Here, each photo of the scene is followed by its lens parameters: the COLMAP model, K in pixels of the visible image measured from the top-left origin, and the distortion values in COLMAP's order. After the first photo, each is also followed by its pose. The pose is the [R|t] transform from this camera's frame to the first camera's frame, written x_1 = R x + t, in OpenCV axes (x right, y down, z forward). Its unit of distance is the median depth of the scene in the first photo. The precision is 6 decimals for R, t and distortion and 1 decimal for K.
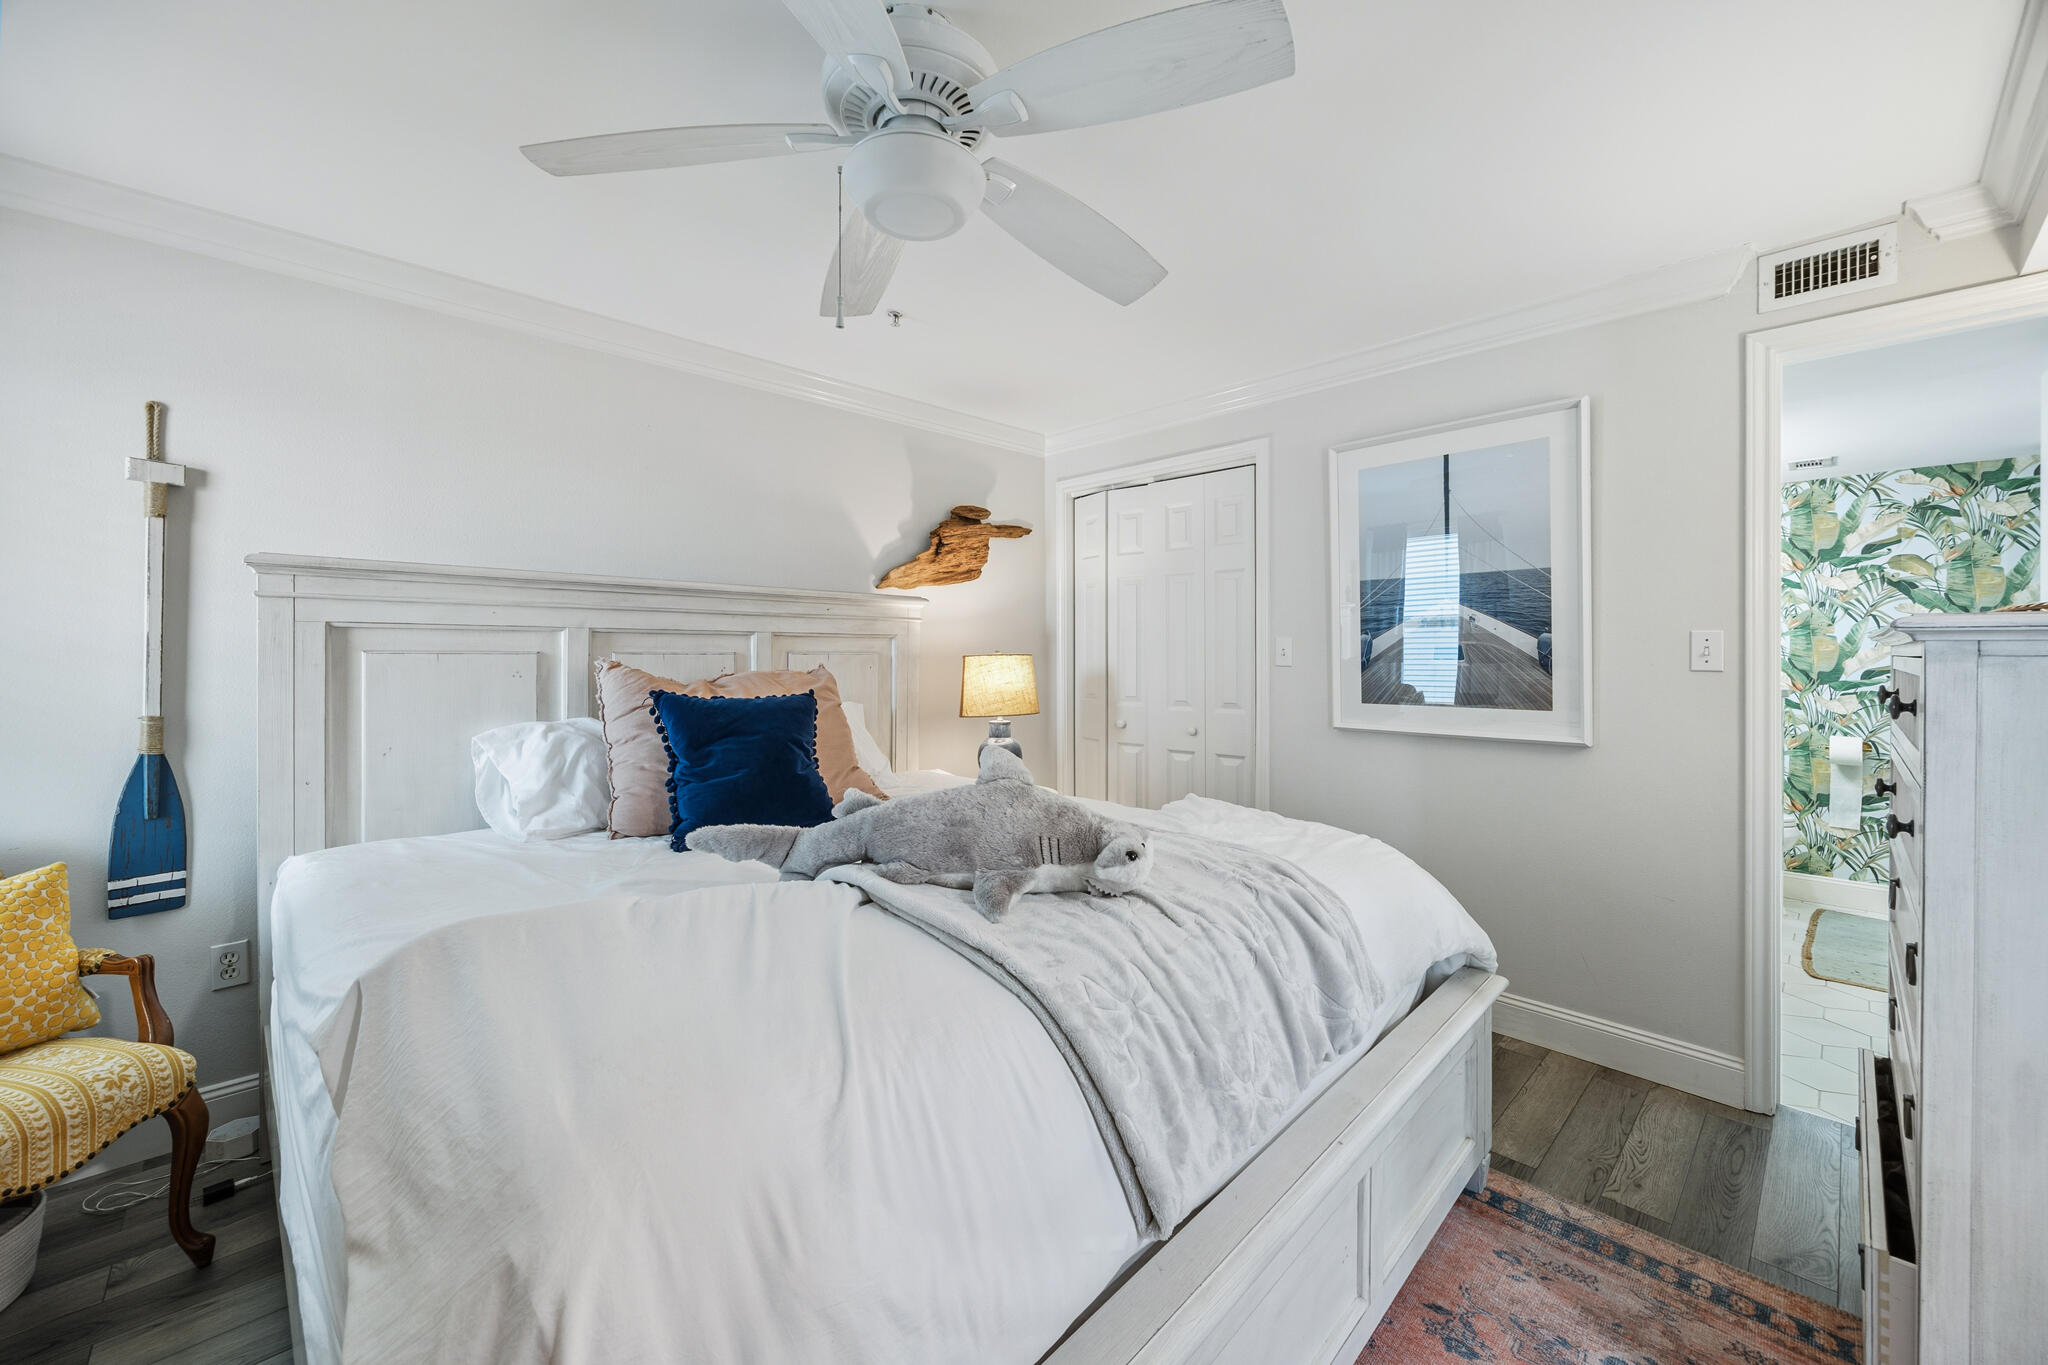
lens RADIAL K [[798.8, 0, 1031.0], [0, 798.8, 650.1], [0, 0, 1]] dist [0.001269, -0.002125]
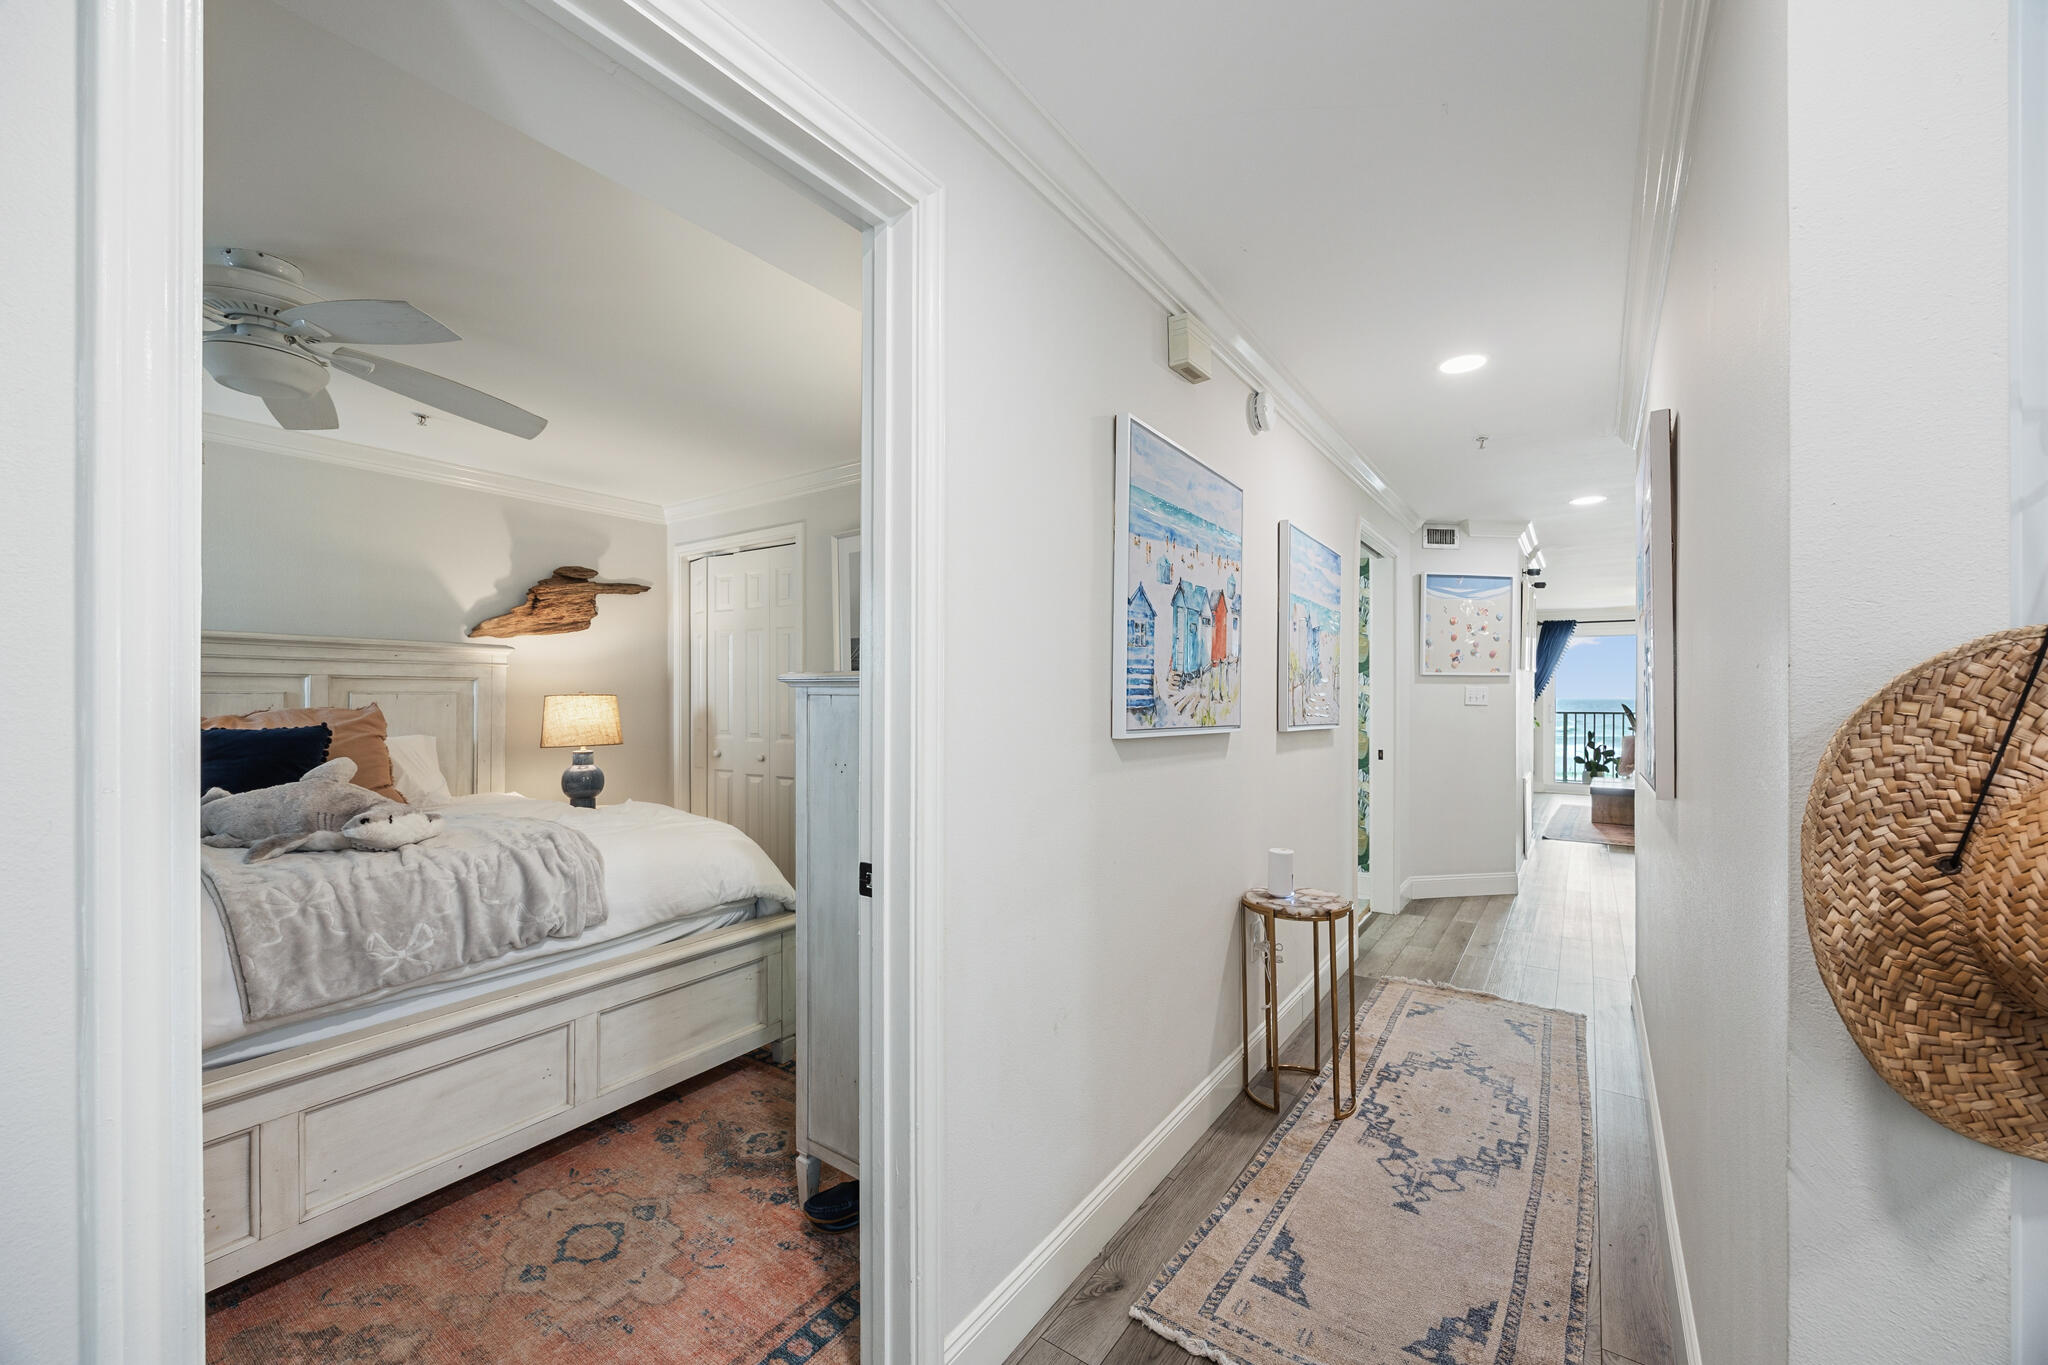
lens RADIAL K [[798.8, 0, 1043.9], [0, 798.8, 696.8], [0, 0, 1]] dist [0.001269, -0.002125]
pose [[0.984423, 0.002404, 0.175799, 0.408788], [-0.003531, 0.999975, 0.006100, -0.001056], [-0.175780, -0.006626, 0.984407, -0.274435]]
